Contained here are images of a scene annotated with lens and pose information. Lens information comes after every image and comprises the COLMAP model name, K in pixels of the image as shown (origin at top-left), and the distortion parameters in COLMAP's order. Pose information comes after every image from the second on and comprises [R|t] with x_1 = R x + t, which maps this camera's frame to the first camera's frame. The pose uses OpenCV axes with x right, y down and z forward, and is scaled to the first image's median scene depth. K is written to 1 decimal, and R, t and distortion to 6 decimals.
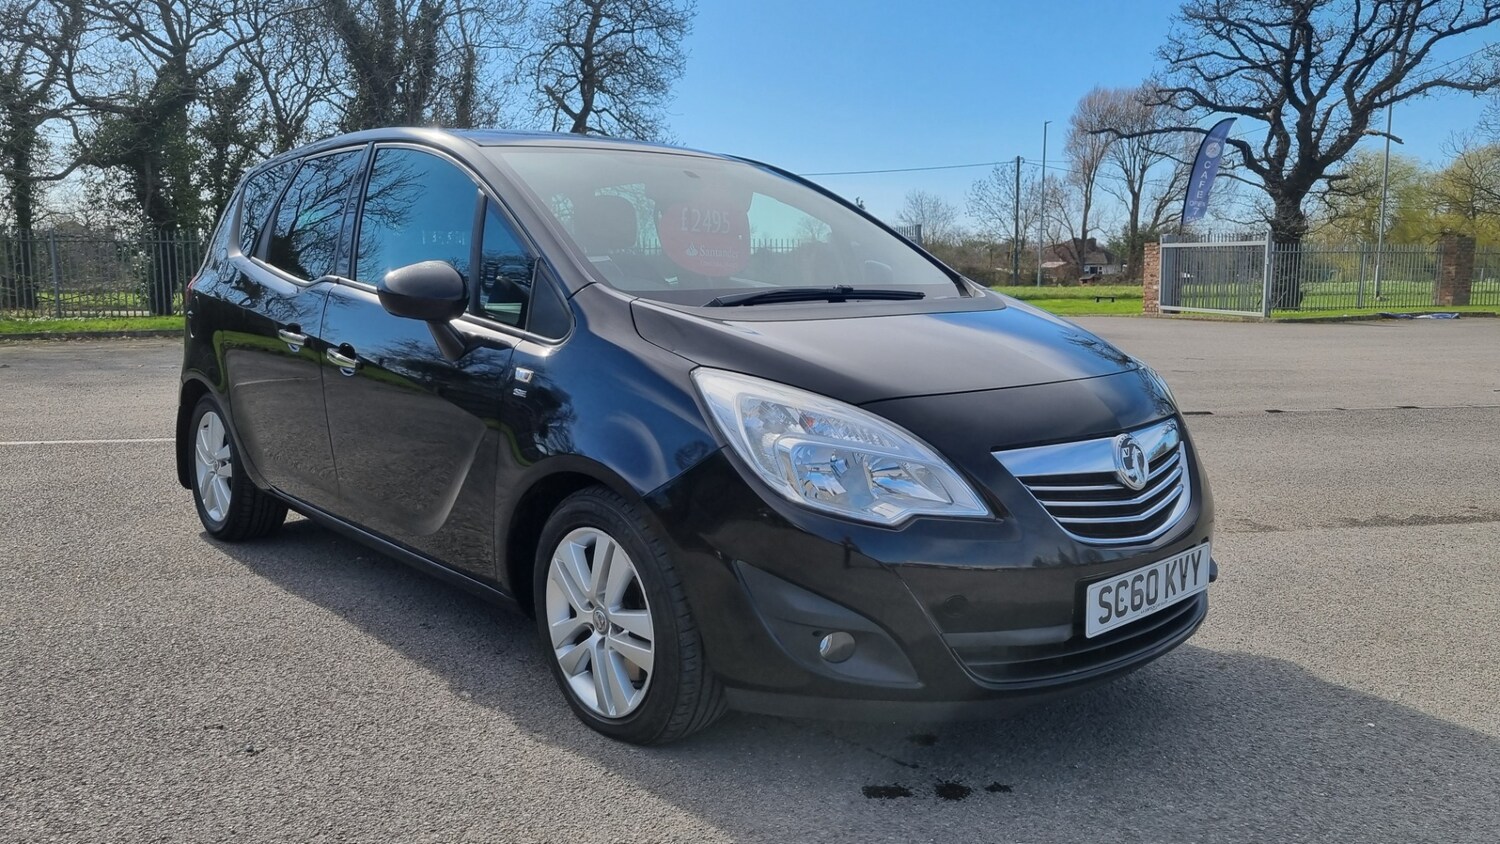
lens RADIAL K [[1124.0, 0, 750.0], [0, 1124.0, 422.0], [0, 0, 1]] dist [0.065752, -0.048247]
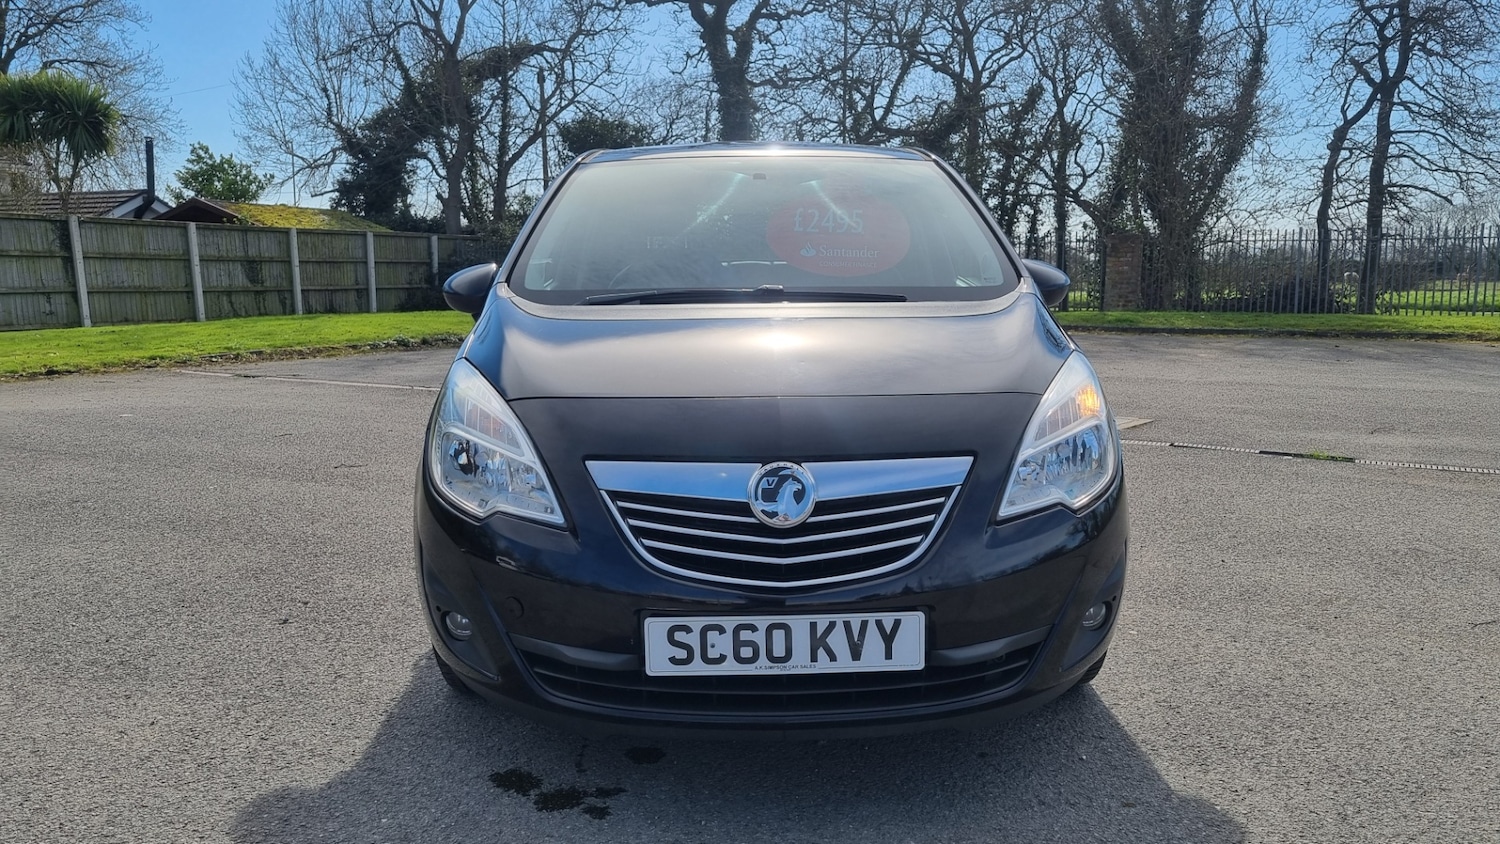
lens RADIAL K [[1124.0, 0, 750.0], [0, 1124.0, 422.0], [0, 0, 1]] dist [0.065752, -0.048247]
pose [[0.747075, 0.088189, -0.658864, 0.884582], [-0.087415, 0.995587, 0.034141, -0.048189], [0.658967, 0.032088, 0.751487, 0.338936]]
